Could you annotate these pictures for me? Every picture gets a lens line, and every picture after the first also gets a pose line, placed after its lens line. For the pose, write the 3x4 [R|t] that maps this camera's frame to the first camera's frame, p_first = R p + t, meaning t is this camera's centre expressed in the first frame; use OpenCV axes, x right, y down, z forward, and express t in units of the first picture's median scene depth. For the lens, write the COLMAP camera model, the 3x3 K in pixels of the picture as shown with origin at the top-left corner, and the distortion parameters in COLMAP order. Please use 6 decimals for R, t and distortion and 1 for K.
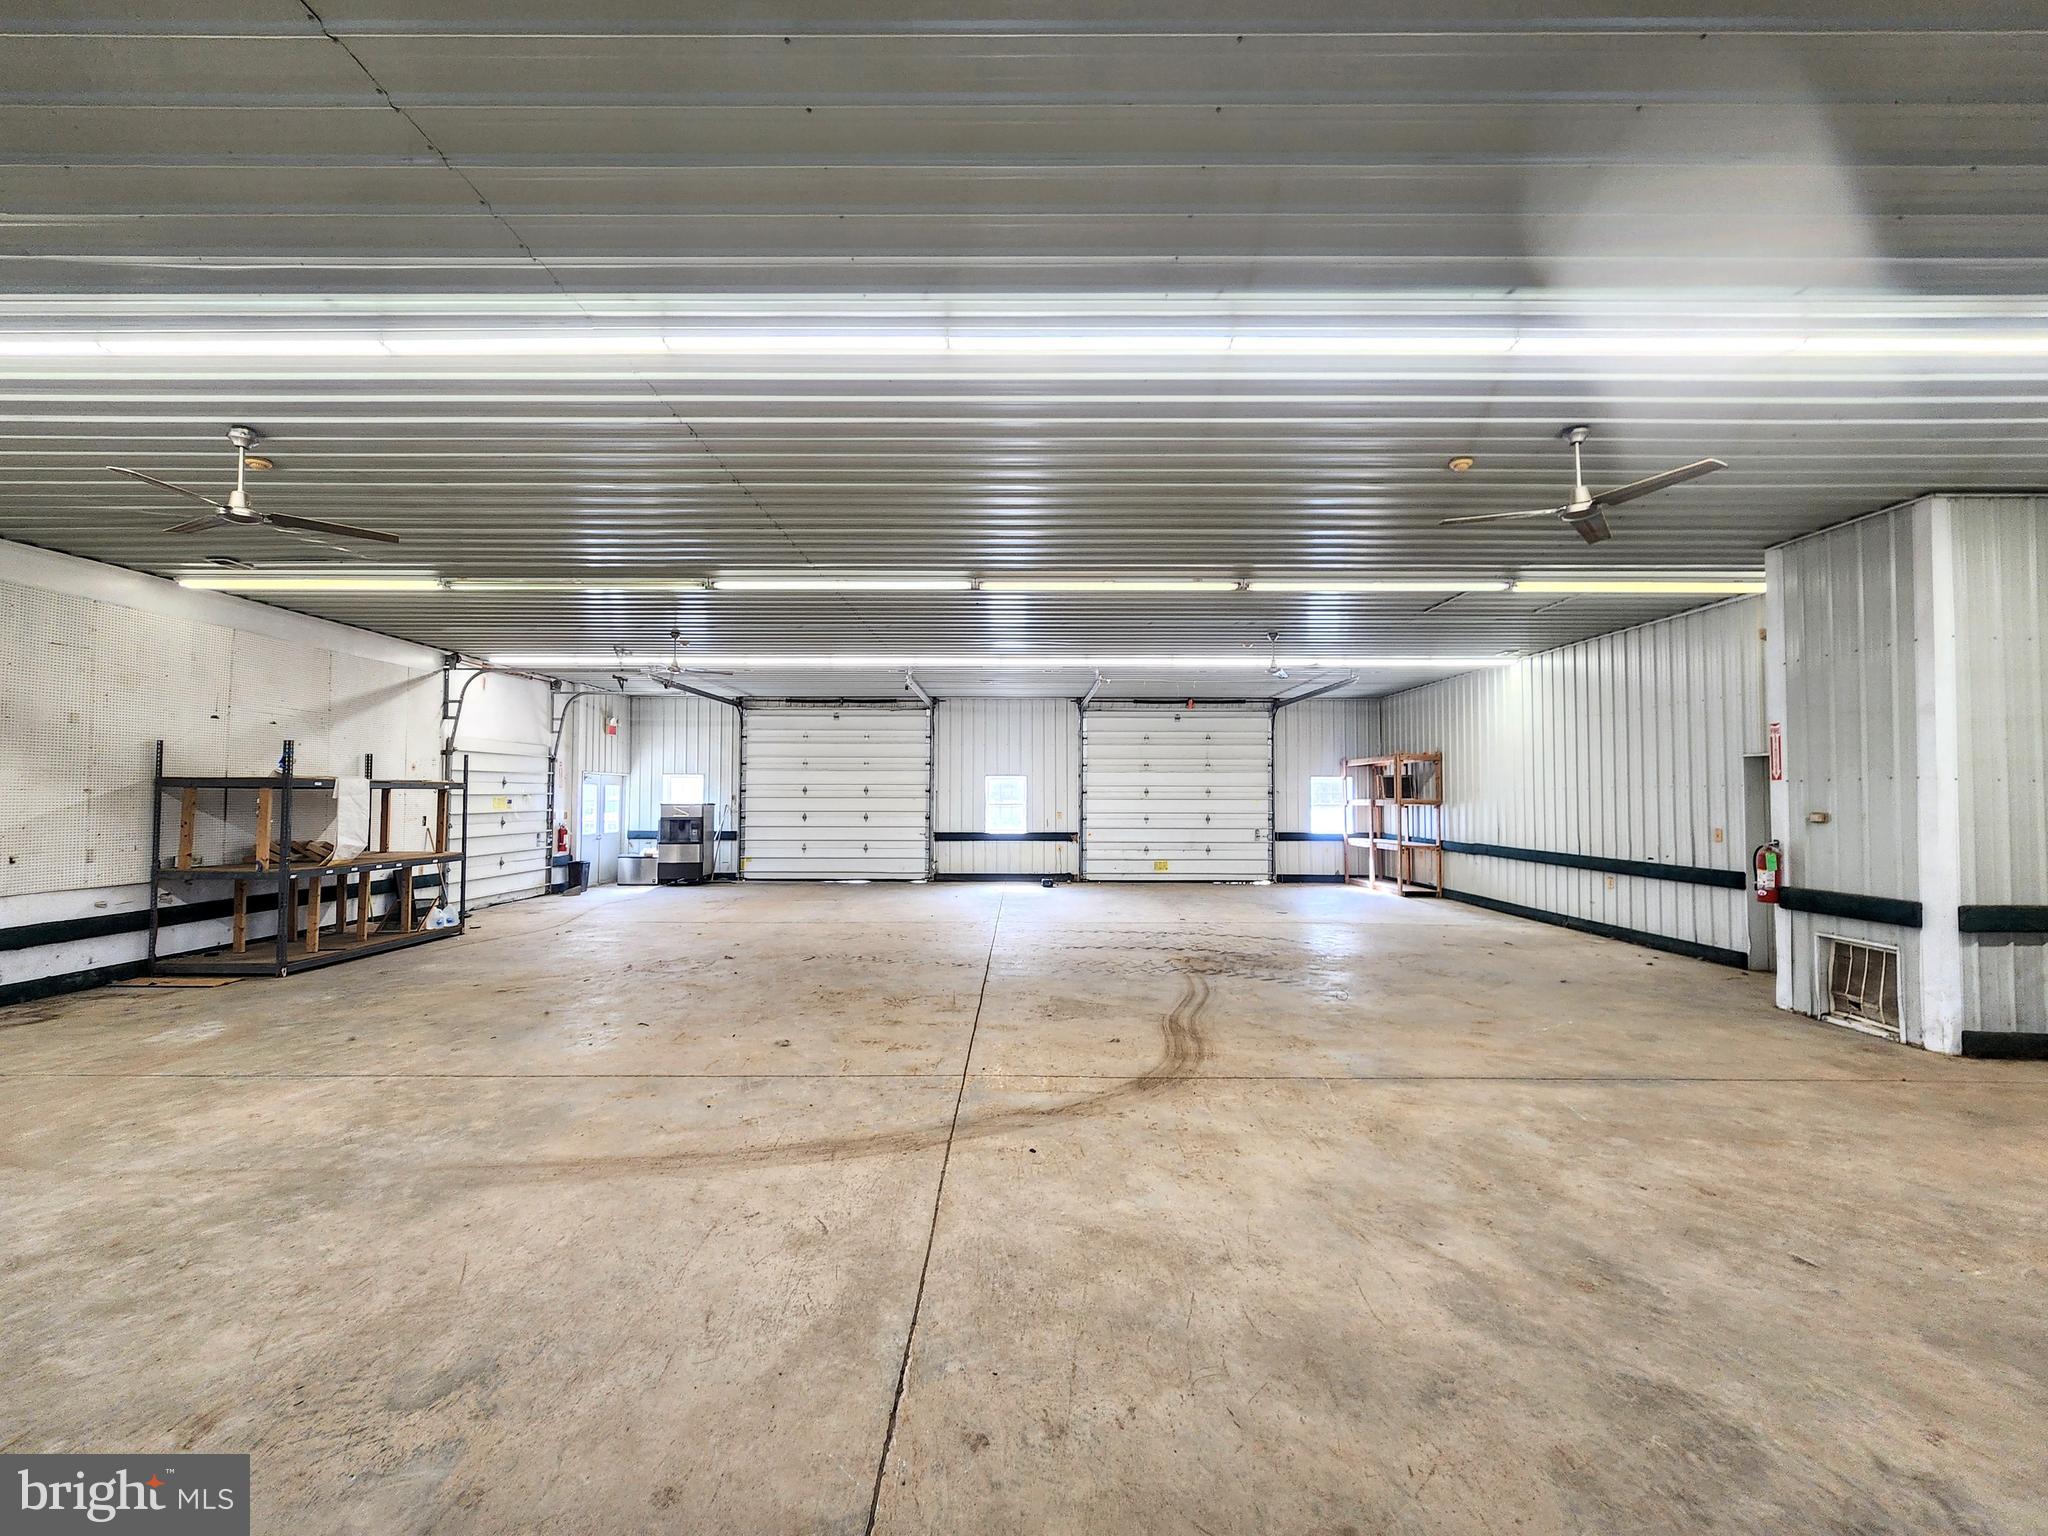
lens RADIAL K [[847.0, 0, 1018.6], [0, 847.0, 769.6], [0, 0, 1]] dist [0.000937, 0.000986]
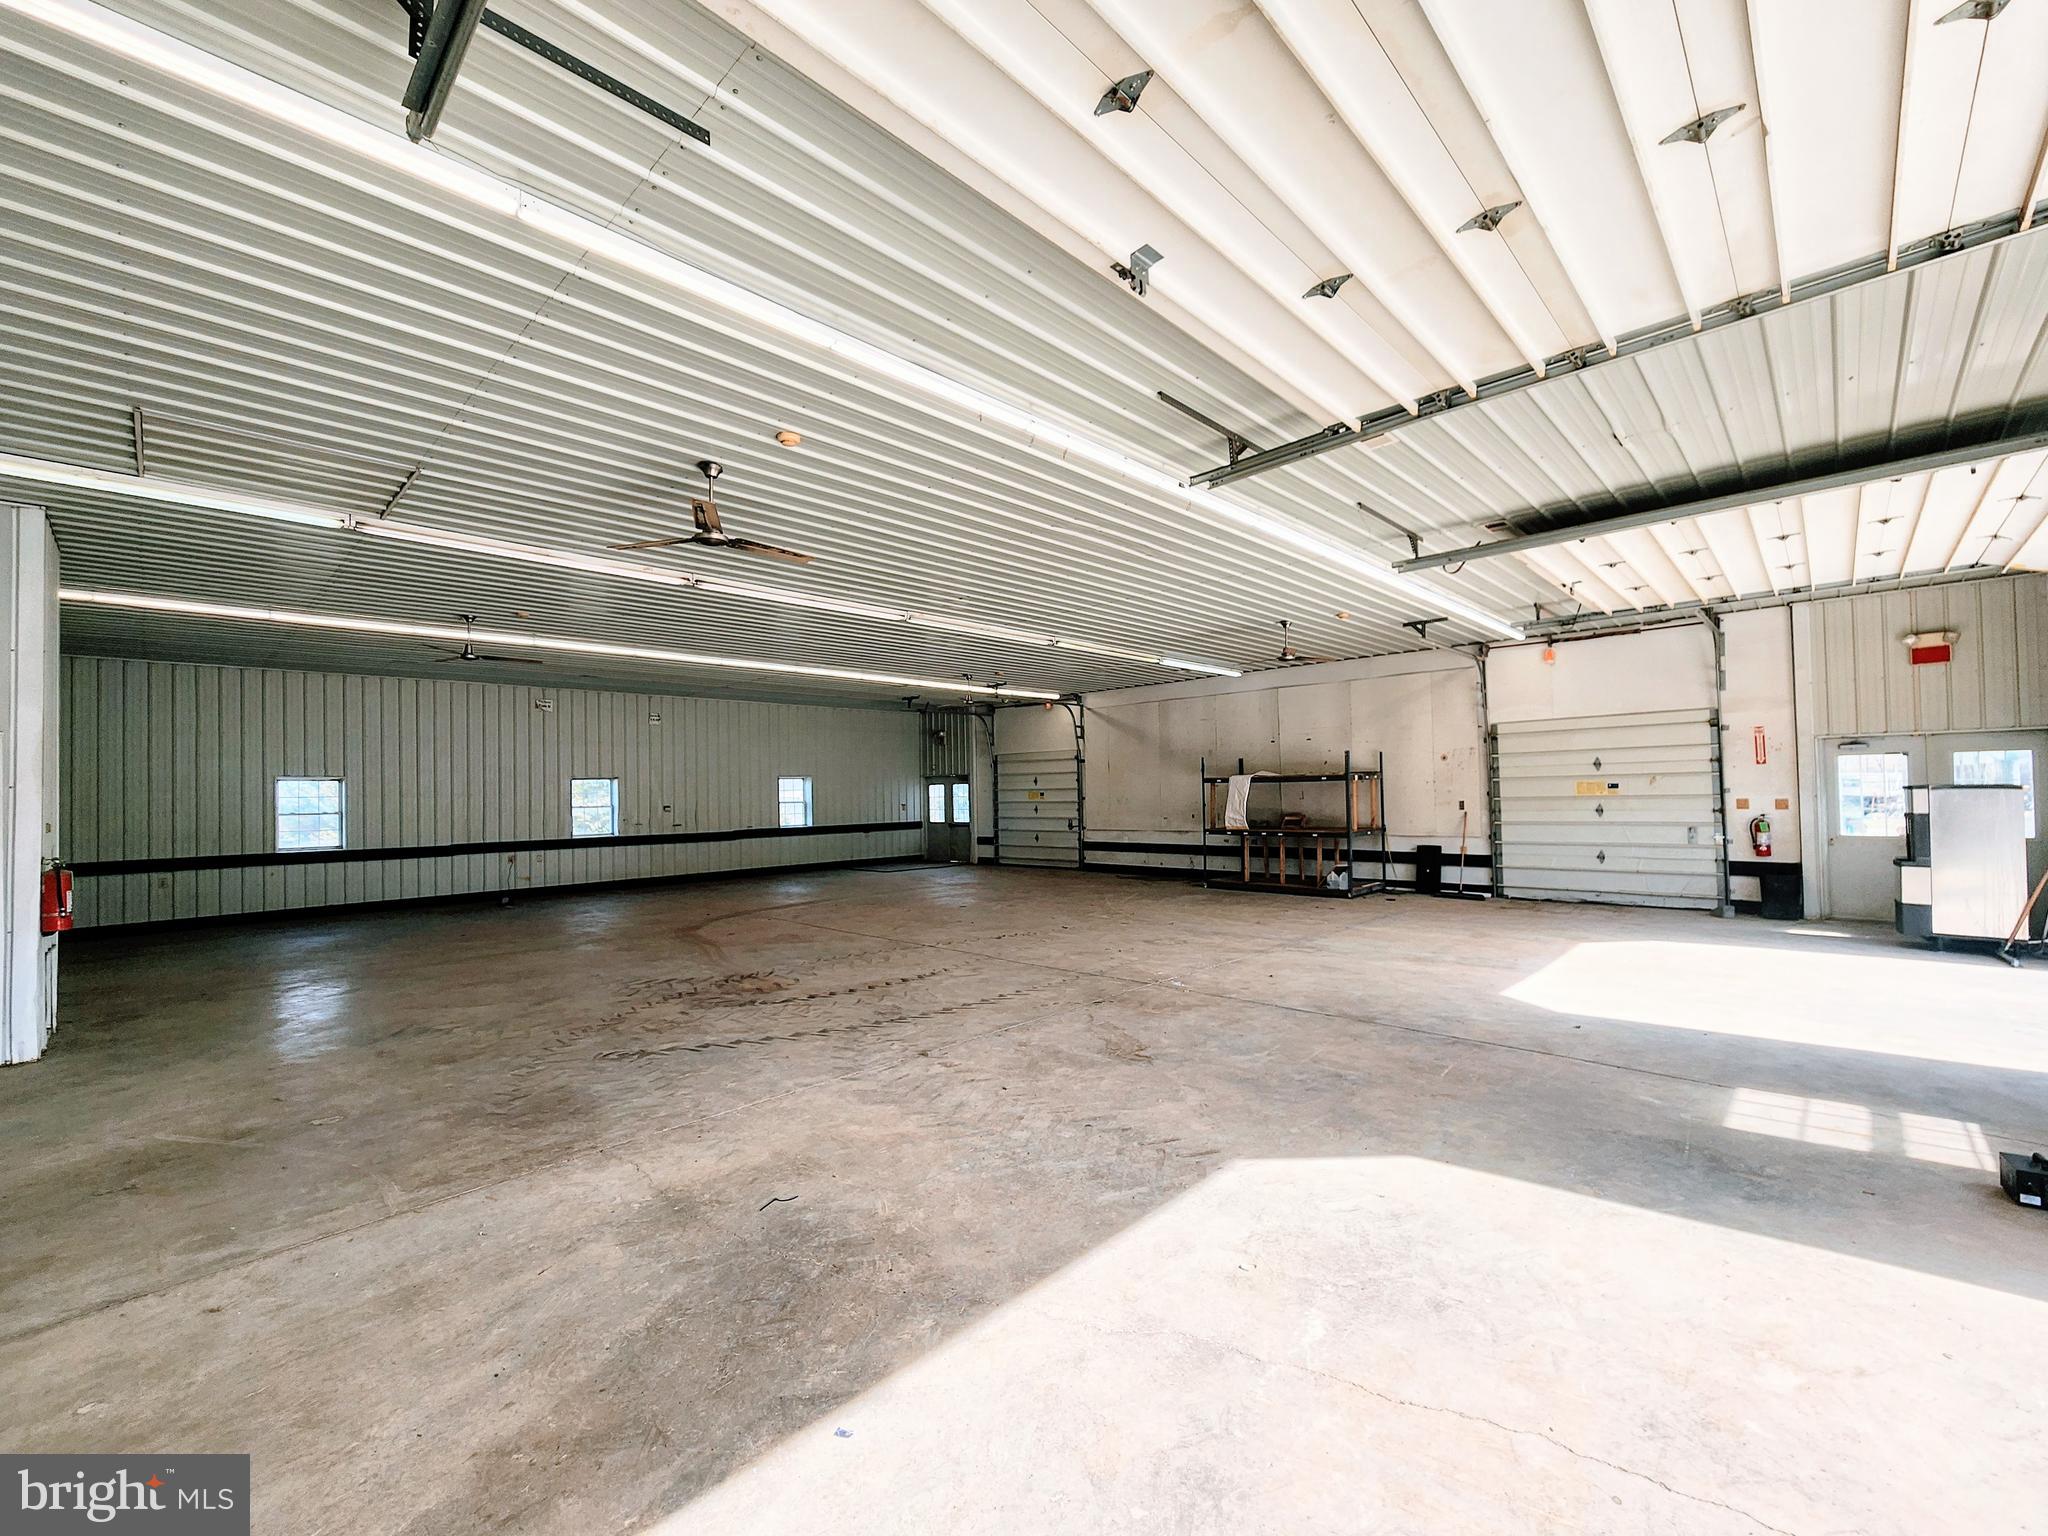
lens RADIAL K [[847.0, 0, 1025.5], [0, 847.0, 753.5], [0, 0, 1]] dist [0.000937, 0.000986]
pose [[-0.689542, -0.024572, -0.723828, 1.001641], [0.041014, 0.996496, -0.072899, 0.101478], [0.723083, -0.079955, -0.686118, 2.746482]]
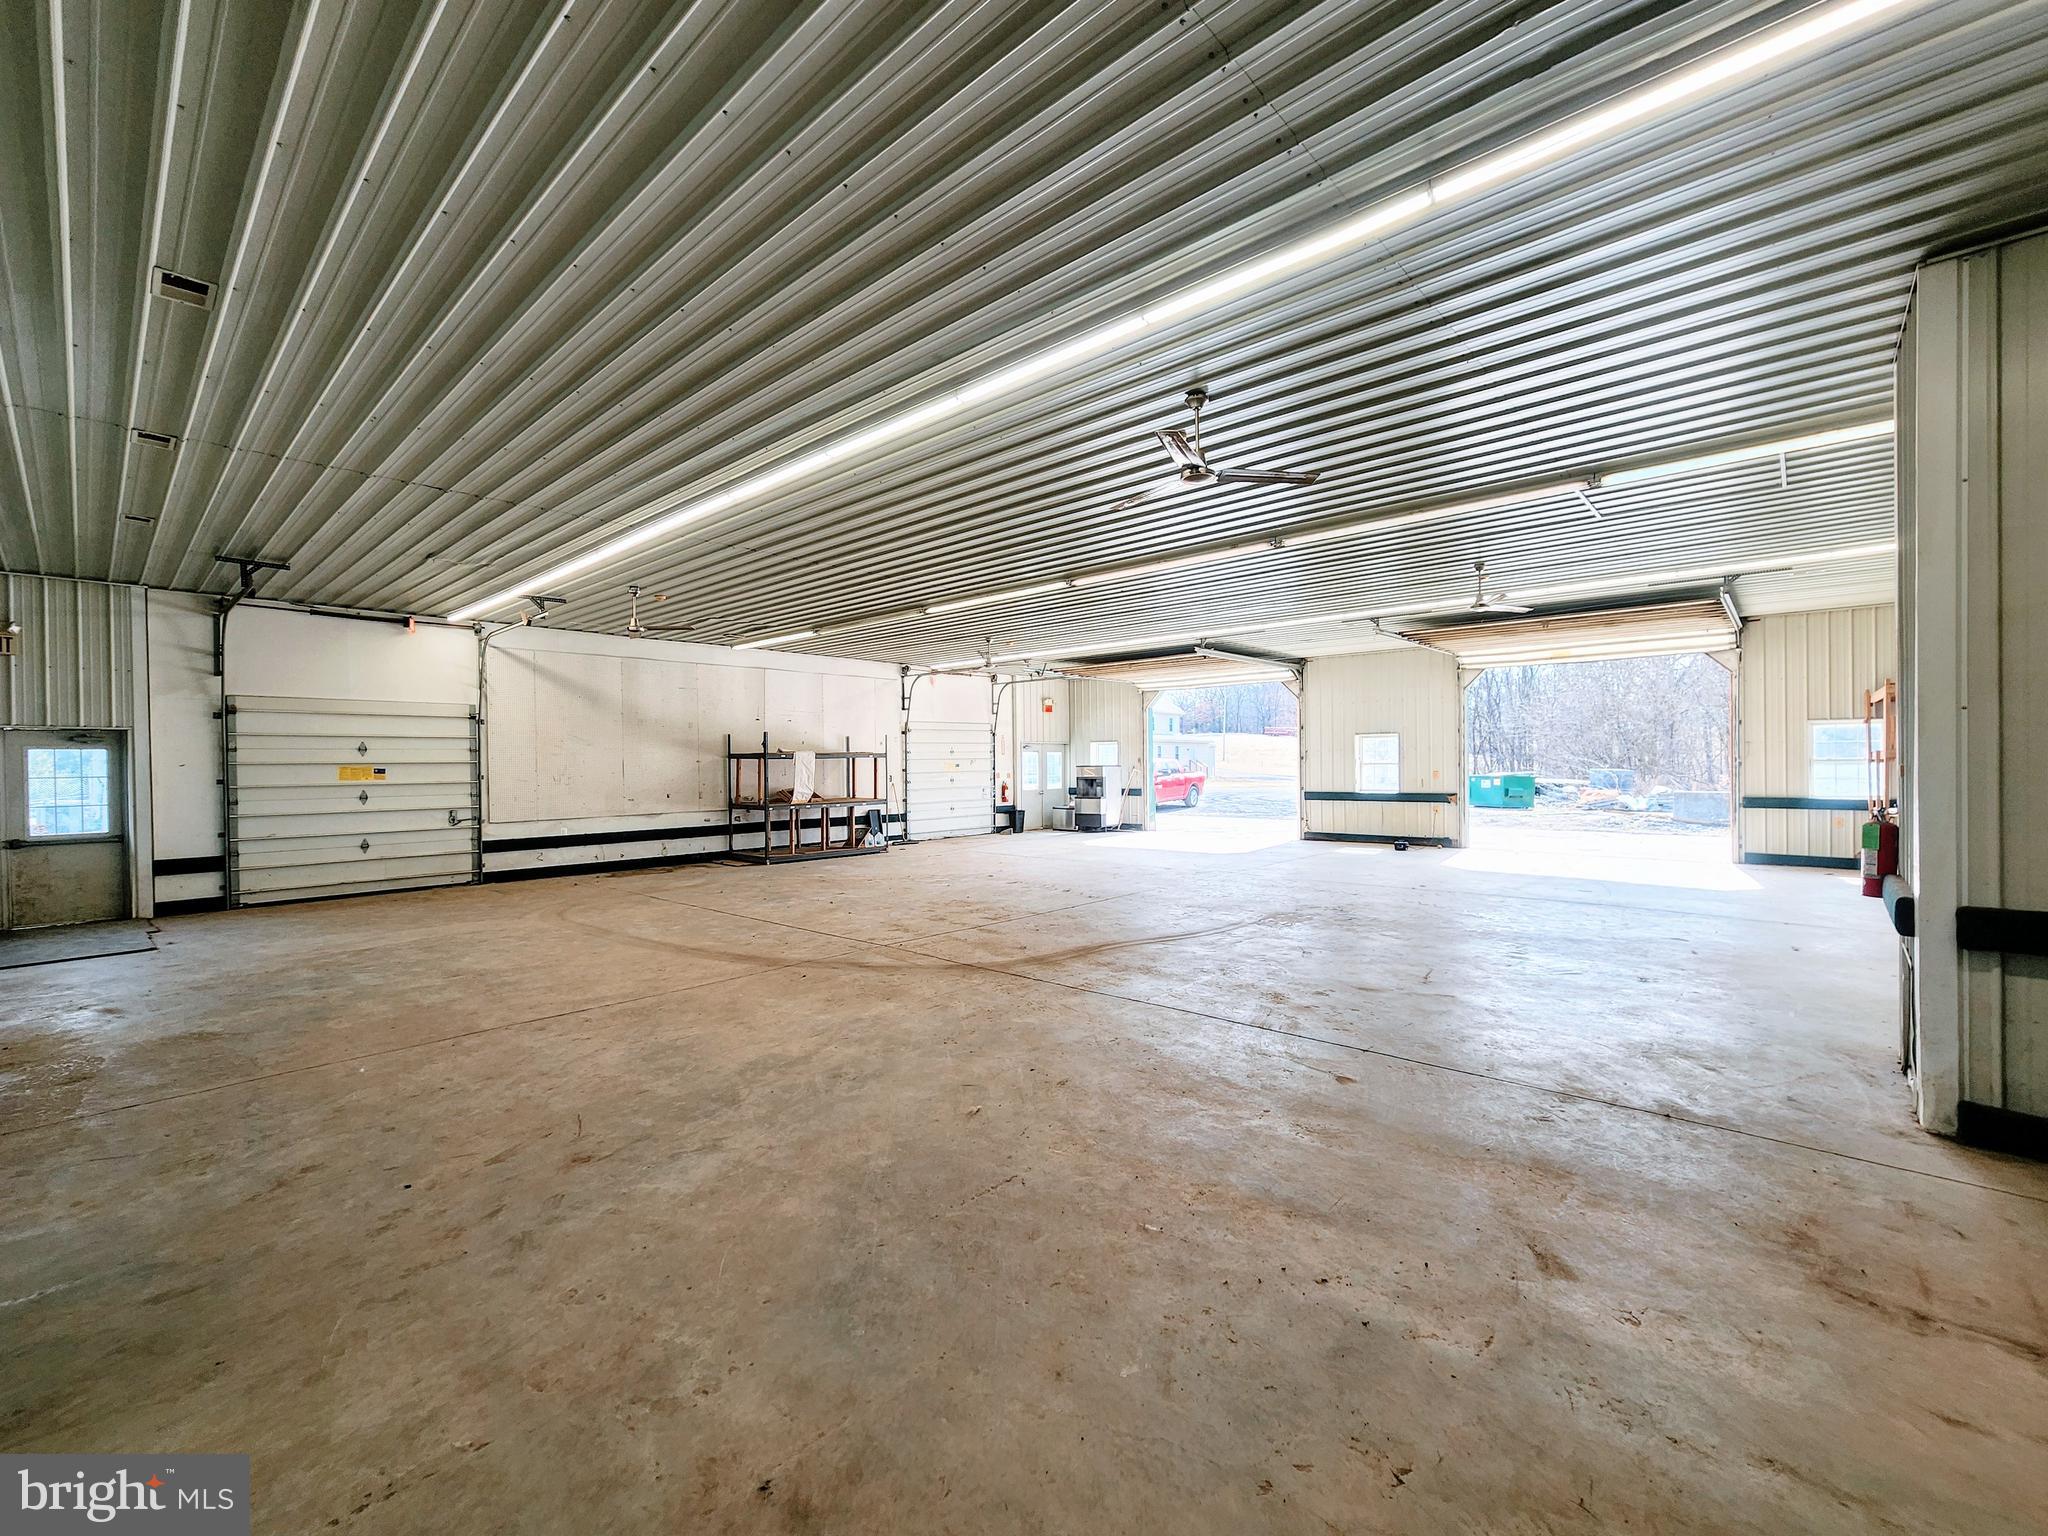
lens RADIAL K [[847.0, 0, 1020.9], [0, 847.0, 769.1], [0, 0, 1]] dist [0.000937, 0.000986]
pose [[0.743384, -0.006688, -0.668832, 0.989028], [0.036695, 0.998852, 0.030797, 0.010954], [0.667858, -0.047437, 0.742775, 0.059677]]
